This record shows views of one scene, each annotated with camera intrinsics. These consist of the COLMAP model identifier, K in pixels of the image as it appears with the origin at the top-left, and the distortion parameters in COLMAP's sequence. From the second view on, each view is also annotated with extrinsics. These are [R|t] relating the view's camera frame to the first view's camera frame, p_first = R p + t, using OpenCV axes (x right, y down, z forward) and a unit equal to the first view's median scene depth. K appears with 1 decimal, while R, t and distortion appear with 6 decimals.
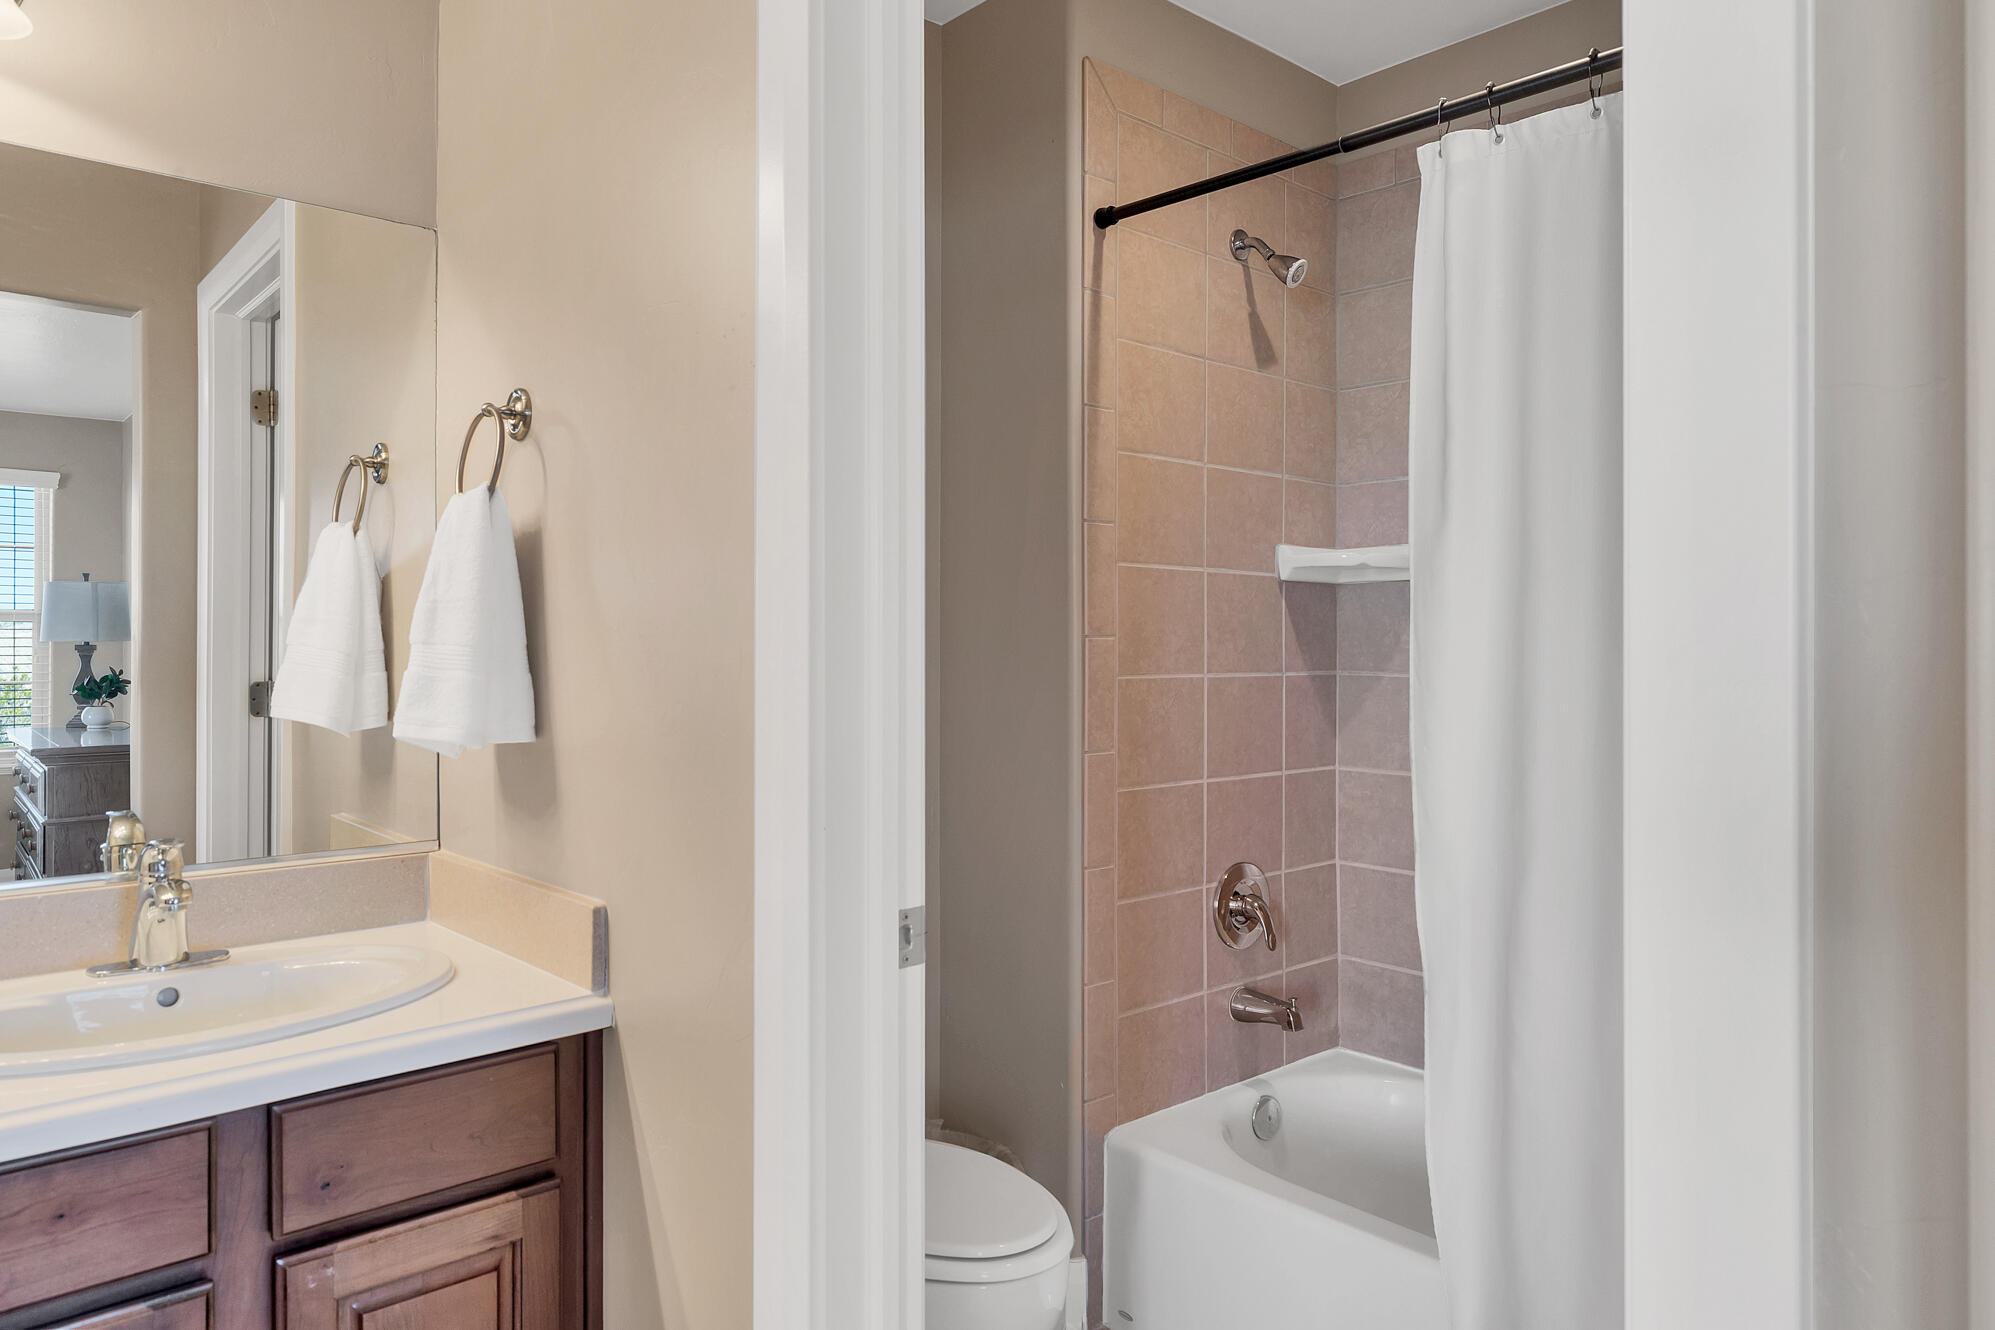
lens RADIAL K [[1269.6, 0, 991.0], [0, 1269.6, 642.3], [0, 0, 1]] dist [-0.005367, -0.002005]
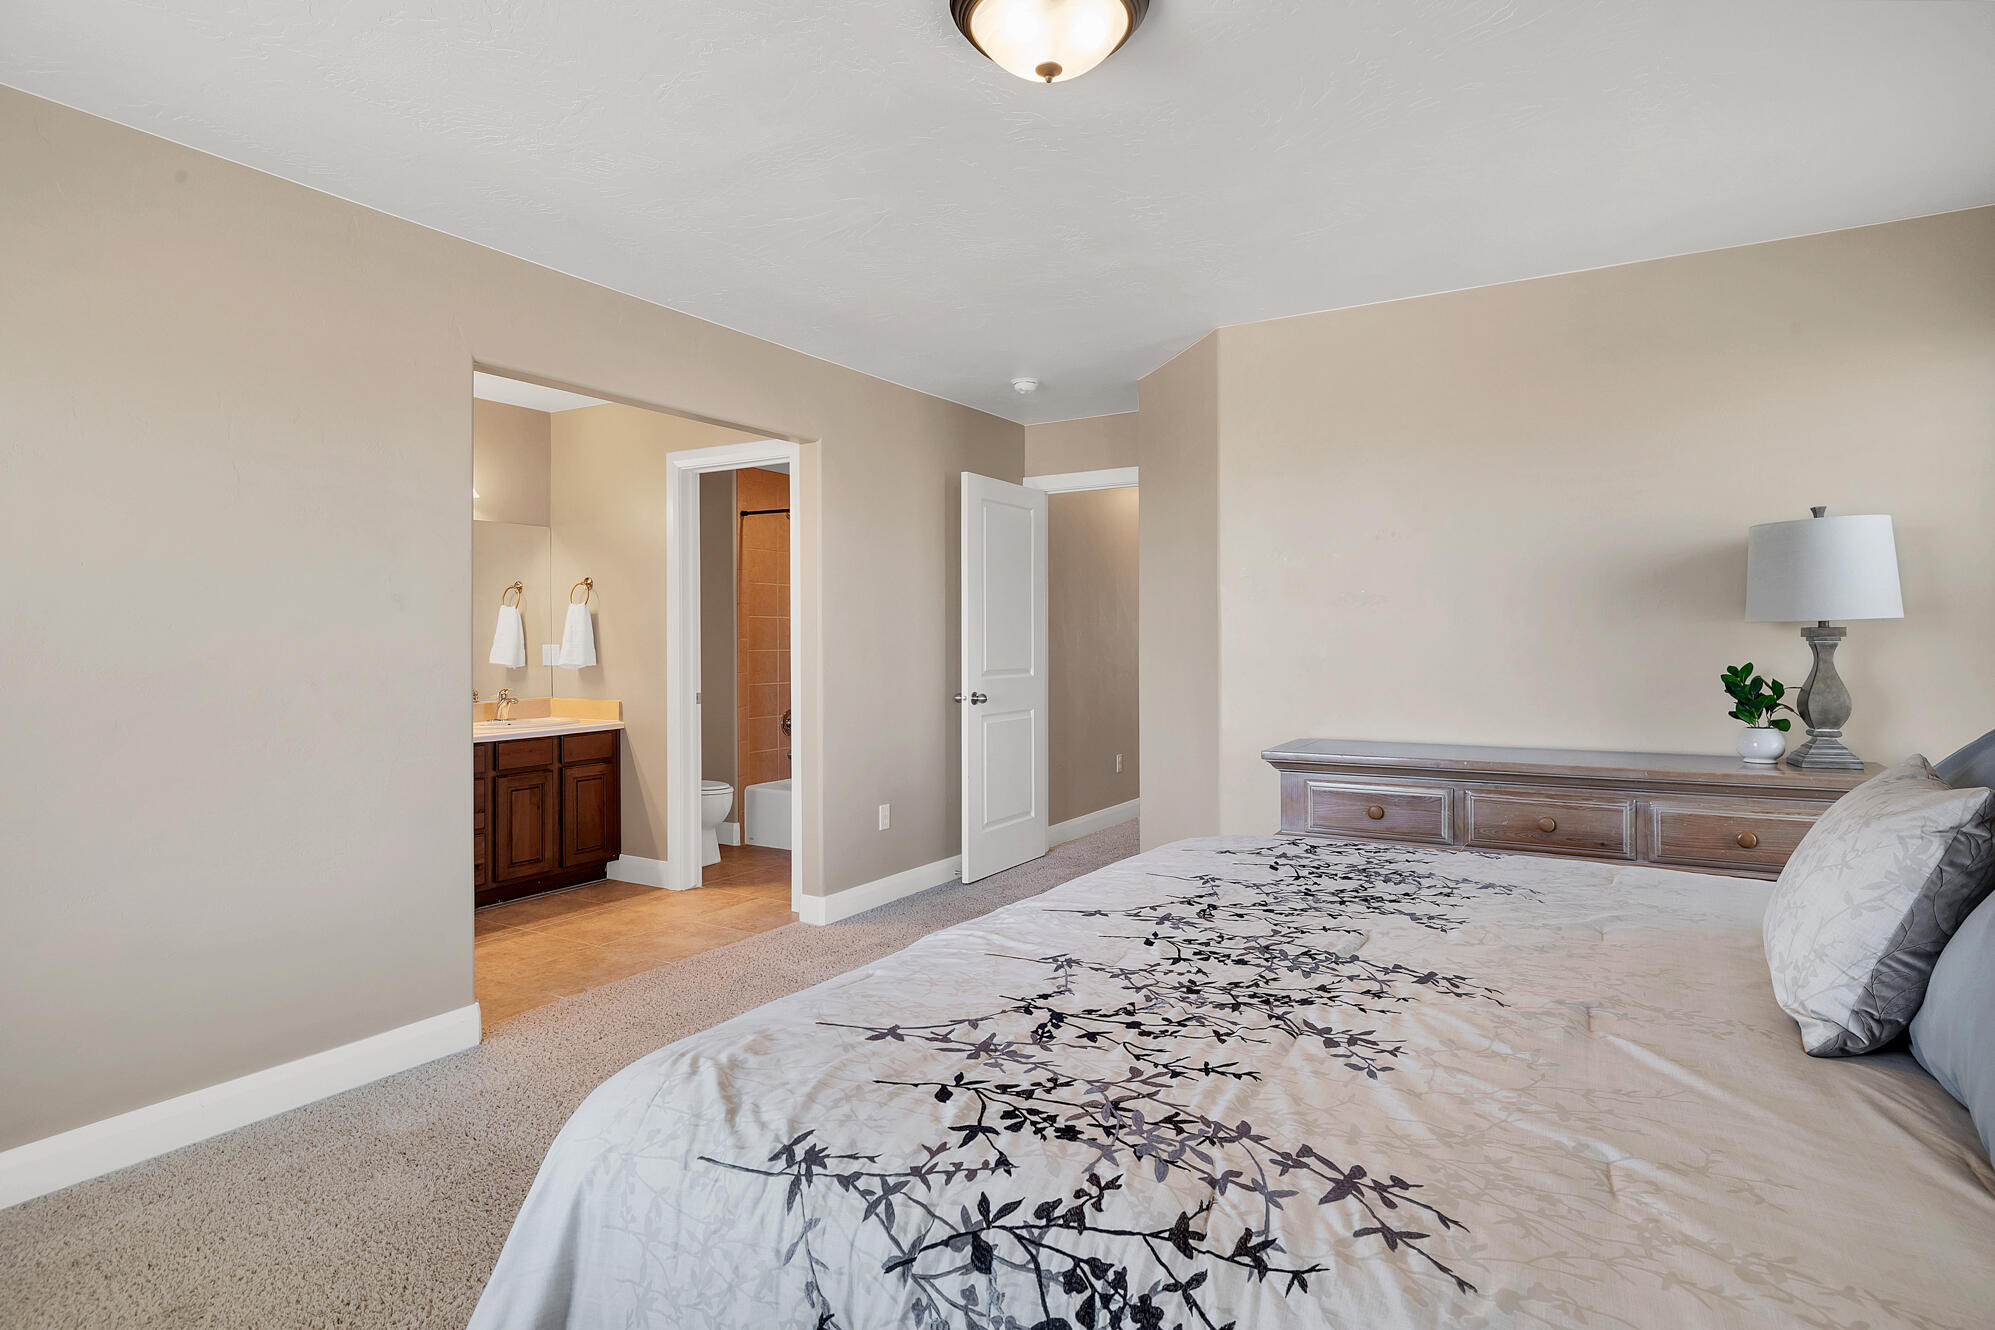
lens RADIAL K [[1112.0, 0, 1001.2], [0, 1112.0, 640.0], [0, 0, 1]] dist [0.021812, 0.000065]
pose [[0.959893, -0.005388, 0.280314, -0.111671], [0.005886, 0.999982, -0.000934, 0.009294], [-0.280304, 0.002546, 0.959908, -2.689491]]
